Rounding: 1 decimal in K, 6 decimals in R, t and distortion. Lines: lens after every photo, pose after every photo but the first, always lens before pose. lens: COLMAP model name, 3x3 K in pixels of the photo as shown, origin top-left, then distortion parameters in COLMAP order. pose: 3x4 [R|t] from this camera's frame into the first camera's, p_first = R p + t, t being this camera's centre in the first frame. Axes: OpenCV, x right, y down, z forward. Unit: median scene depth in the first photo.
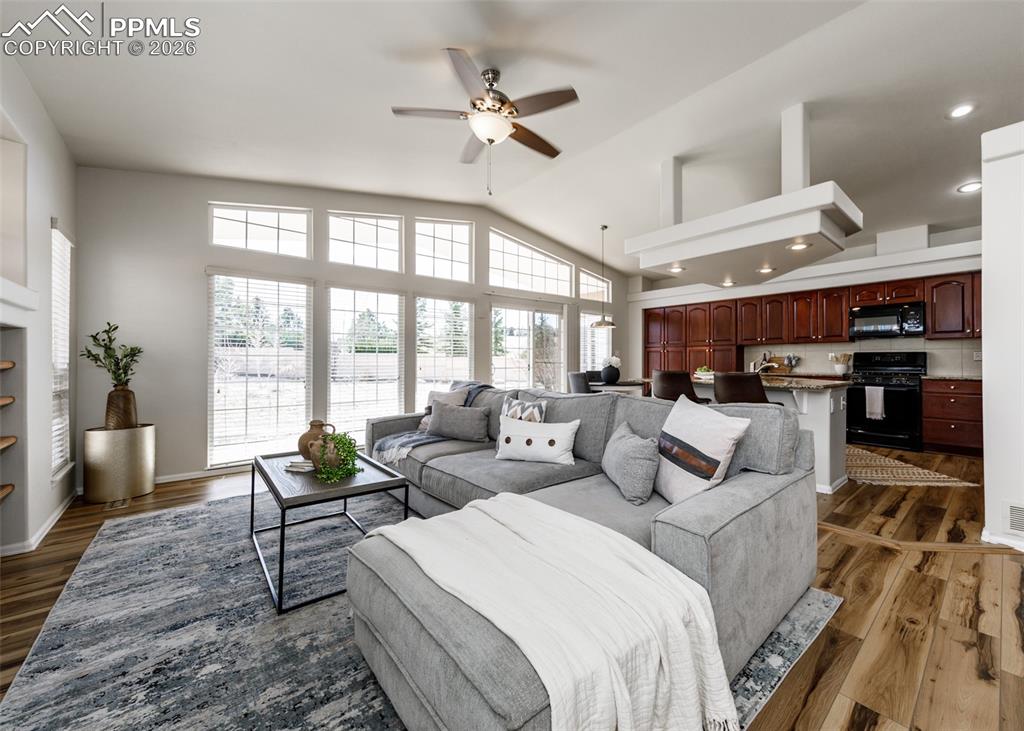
lens RADIAL K [[397.6, 0, 555.9], [0, 397.6, 361.1], [0, 0, 1]] dist [0.002611, -0.000130]
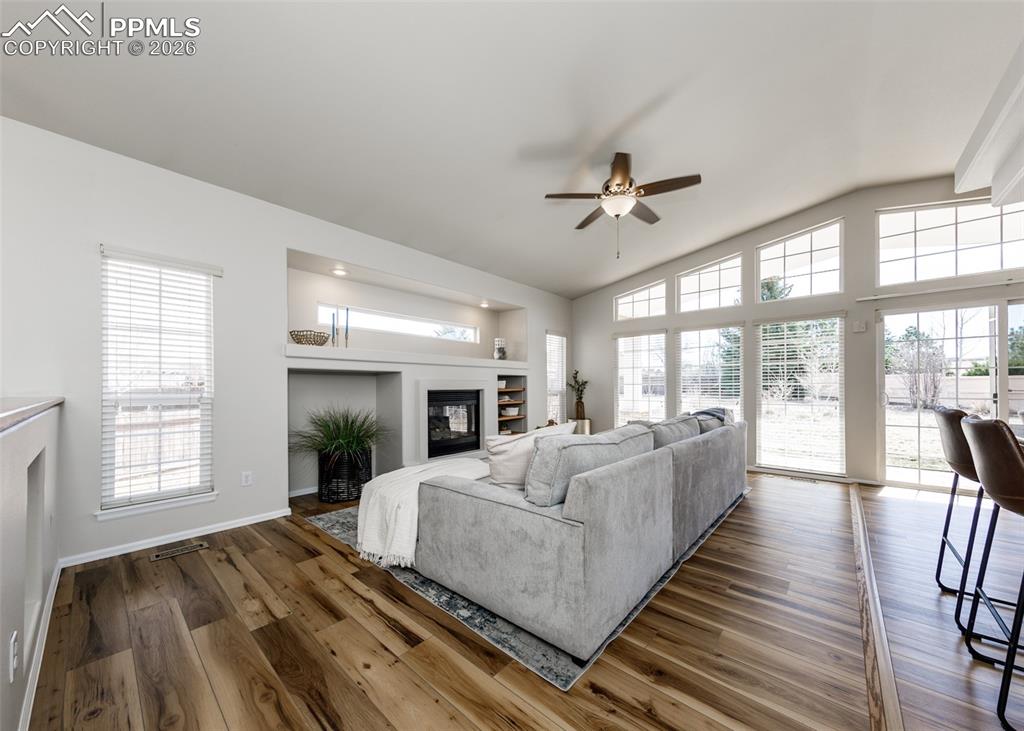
lens RADIAL K [[371.3, 0, 527.7], [0, 371.3, 385.4], [0, 0, 1]] dist [0.002101, -0.000036]
pose [[0.133390, -0.004259, -0.991054, 0.499033], [0.000585, 0.999991, -0.004218, -0.002689], [0.991063, -0.000017, 0.133392, 0.285357]]
